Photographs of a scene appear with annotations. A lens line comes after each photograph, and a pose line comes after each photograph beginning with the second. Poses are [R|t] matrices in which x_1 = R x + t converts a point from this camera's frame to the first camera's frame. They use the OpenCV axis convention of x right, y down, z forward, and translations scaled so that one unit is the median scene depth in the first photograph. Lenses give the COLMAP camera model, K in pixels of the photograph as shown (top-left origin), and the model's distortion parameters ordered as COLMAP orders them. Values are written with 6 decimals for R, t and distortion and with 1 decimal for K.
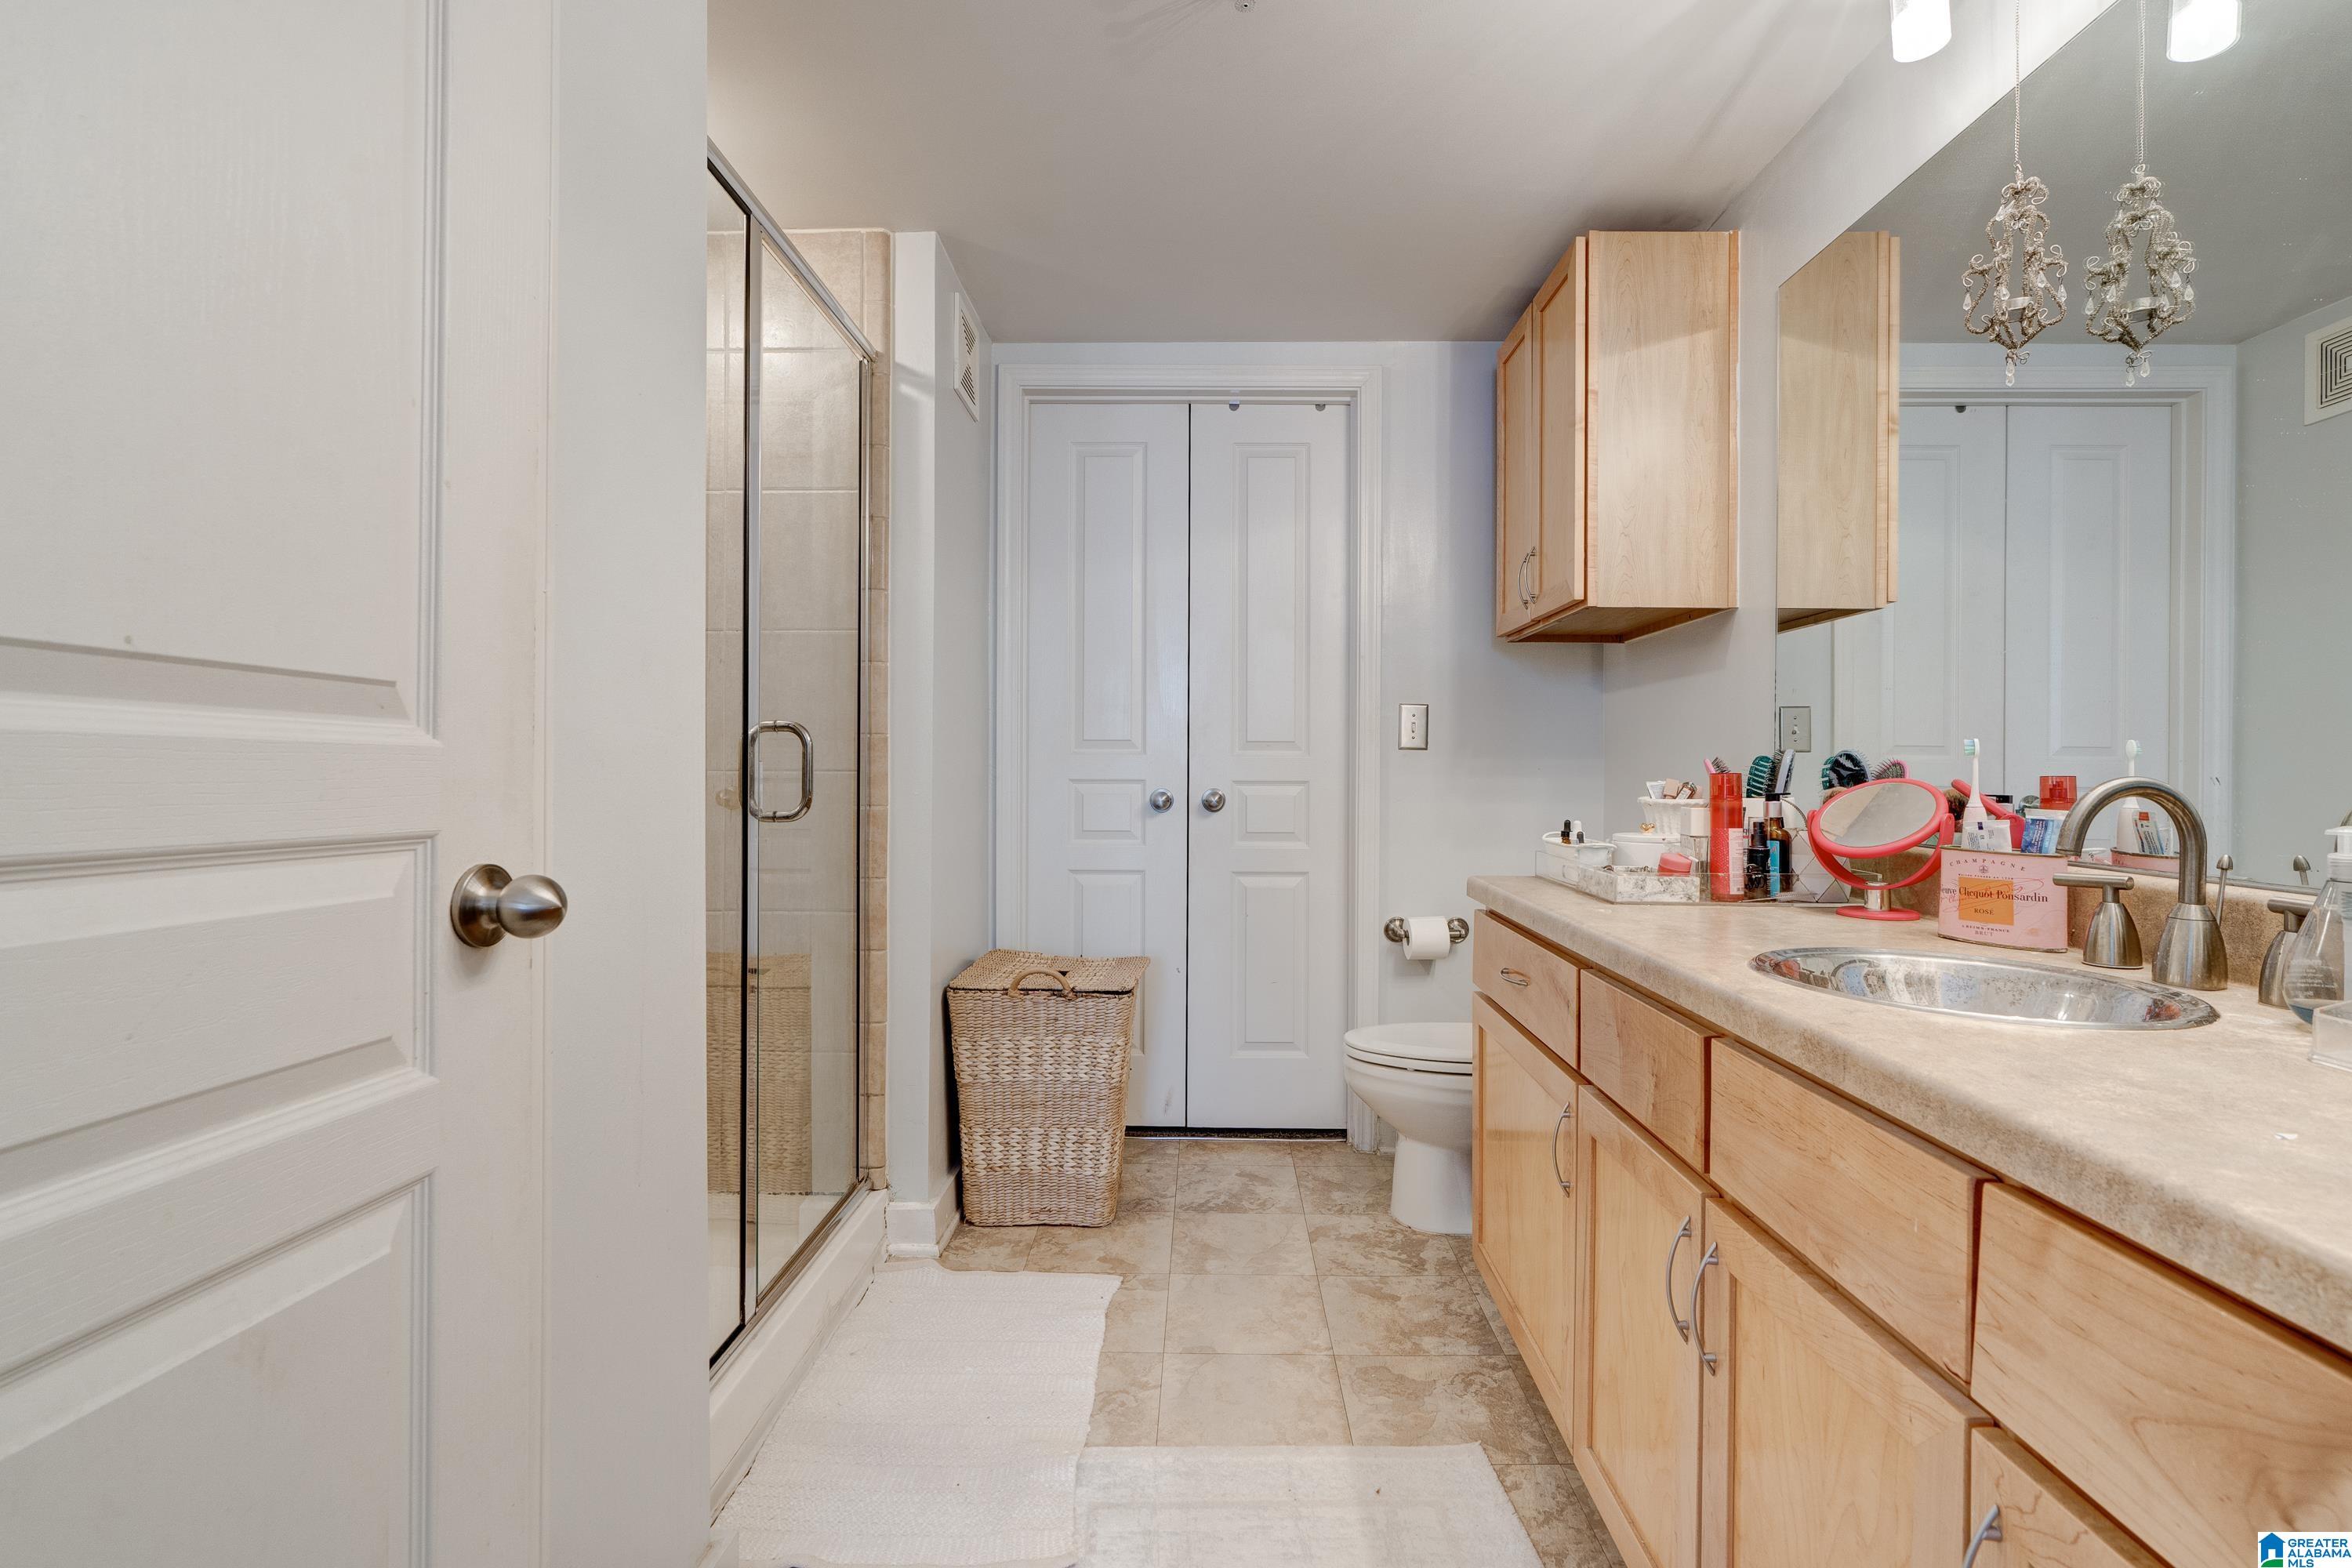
lens RADIAL K [[1064.7, 0, 1183.2], [0, 1064.7, 788.8], [0, 0, 1]] dist [-0.004934, -0.000100]
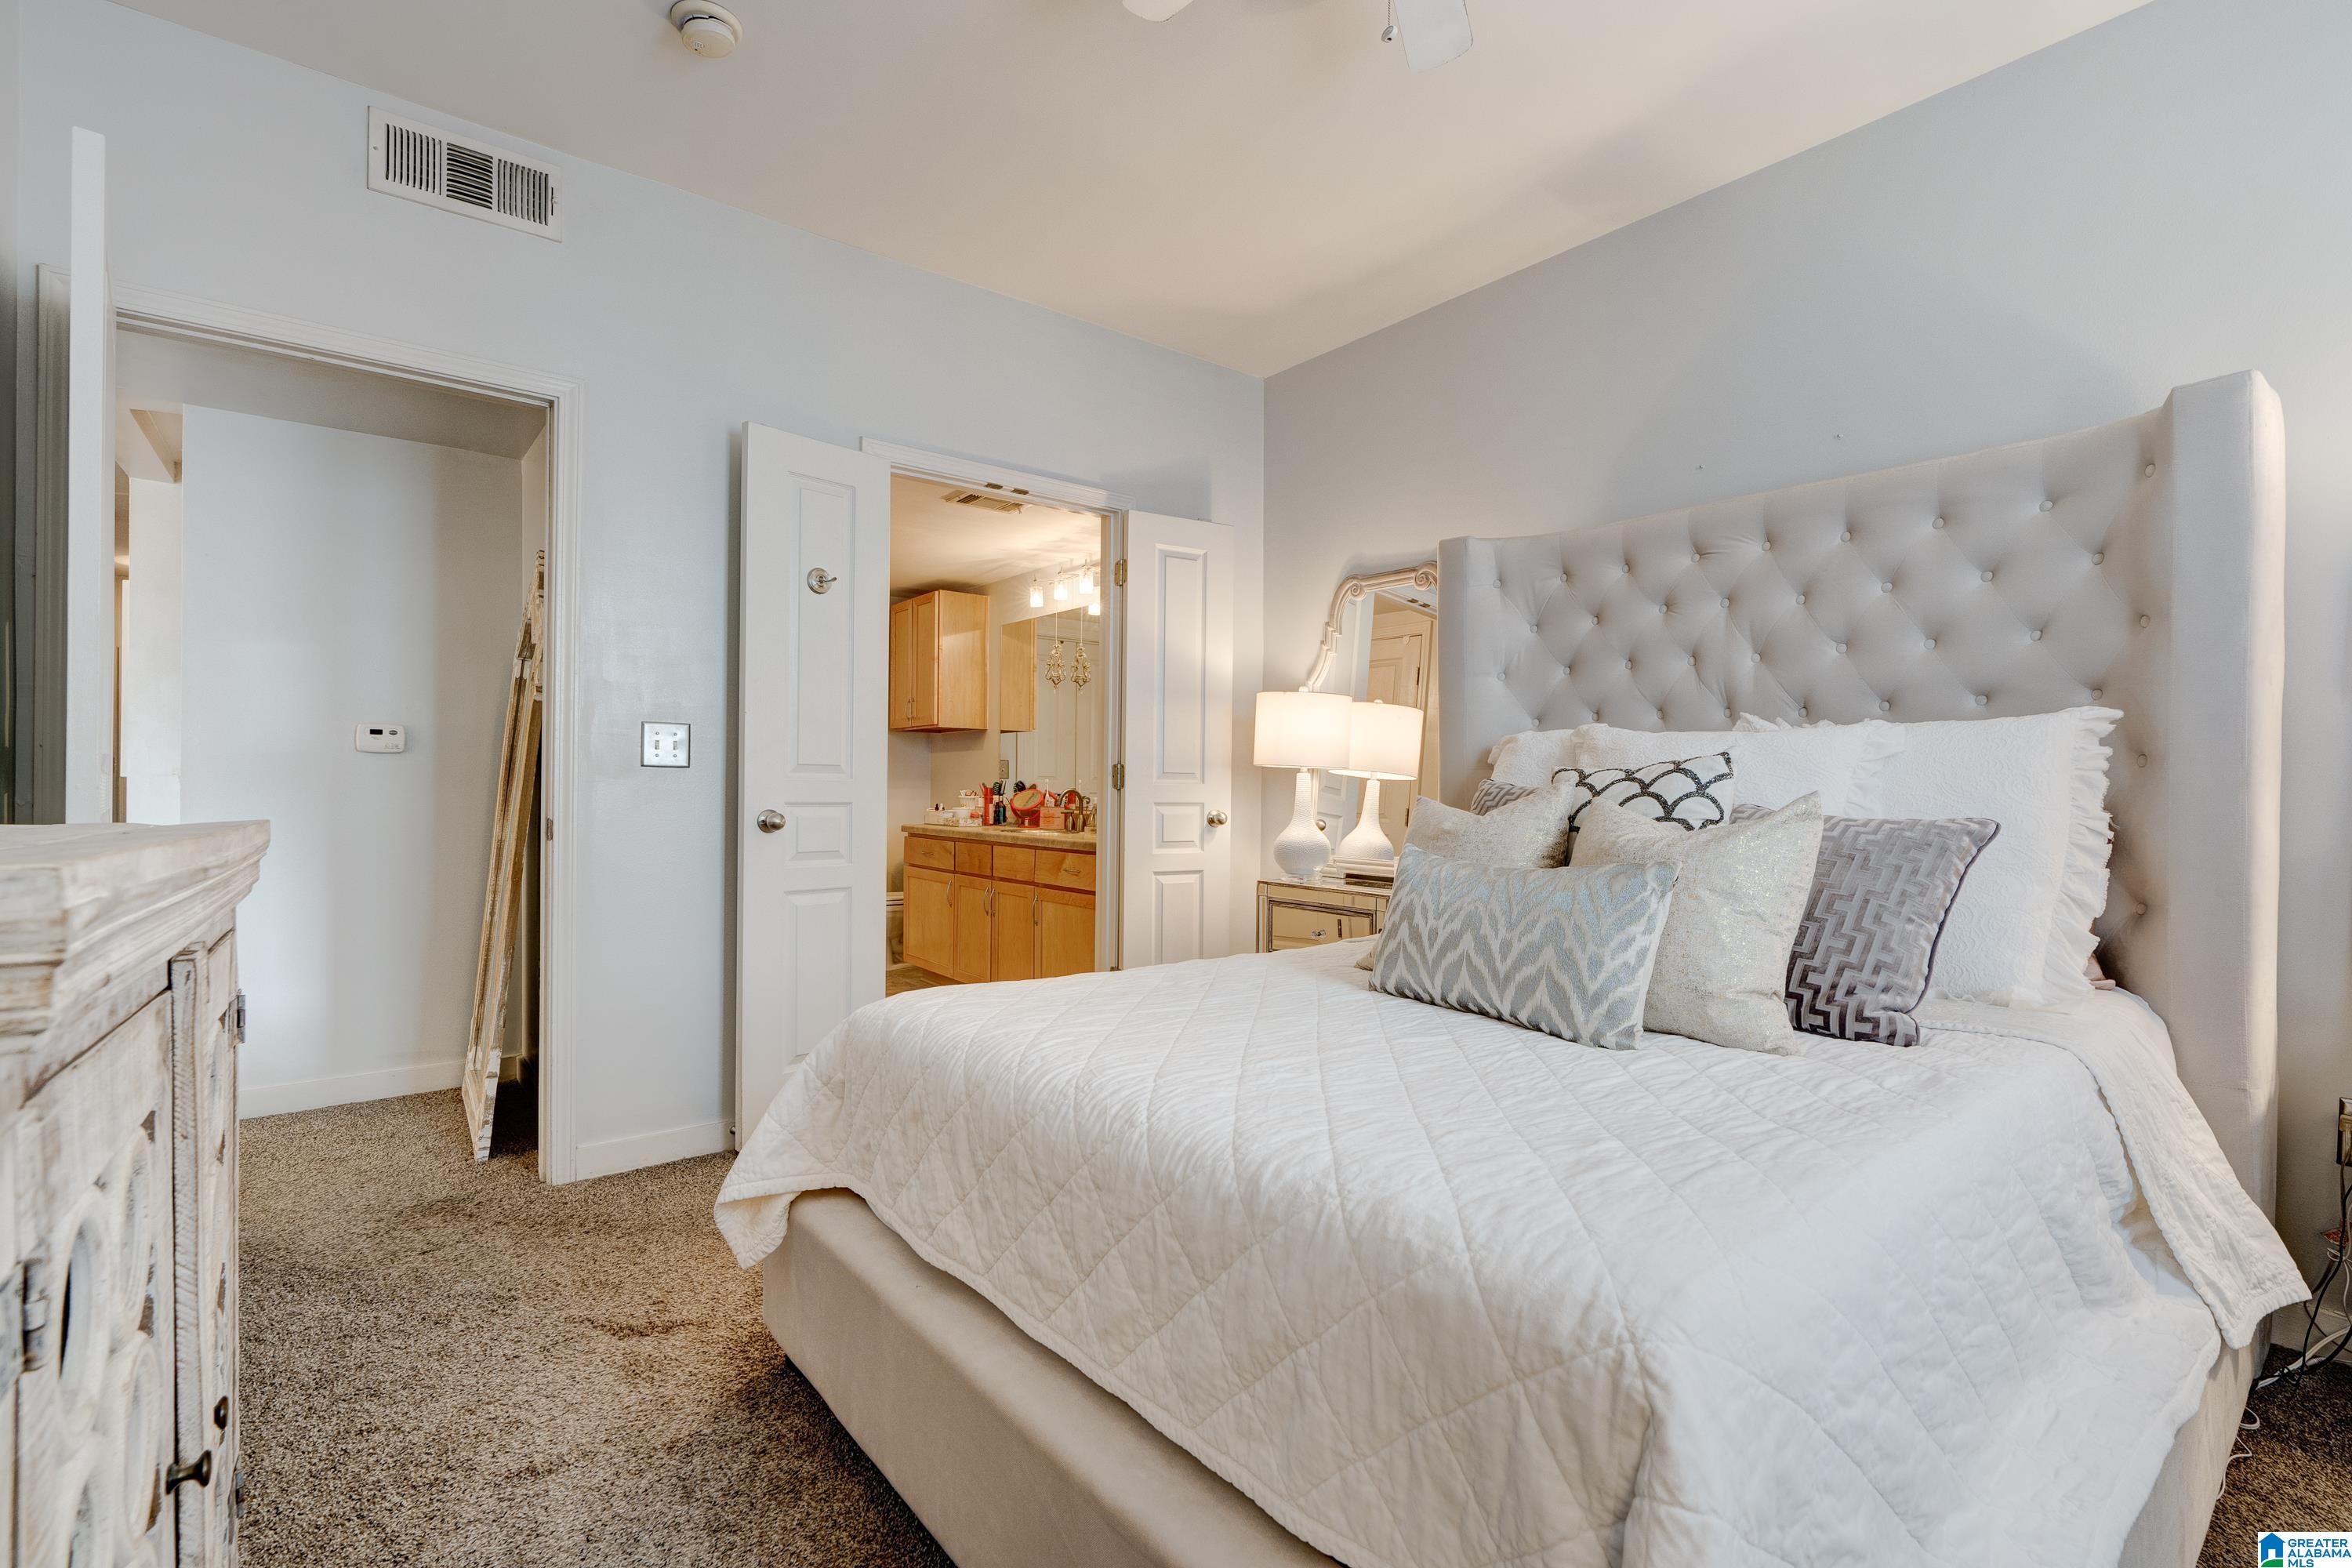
lens RADIAL K [[1064.7, 0, 1183.2], [0, 1064.7, 788.8], [0, 0, 1]] dist [-0.004934, -0.000100]
pose [[0.764529, 0.005486, 0.644566, -1.145633], [0.004851, 0.999887, -0.014263, 0.039471], [-0.644571, 0.014031, 0.764416, -1.896782]]
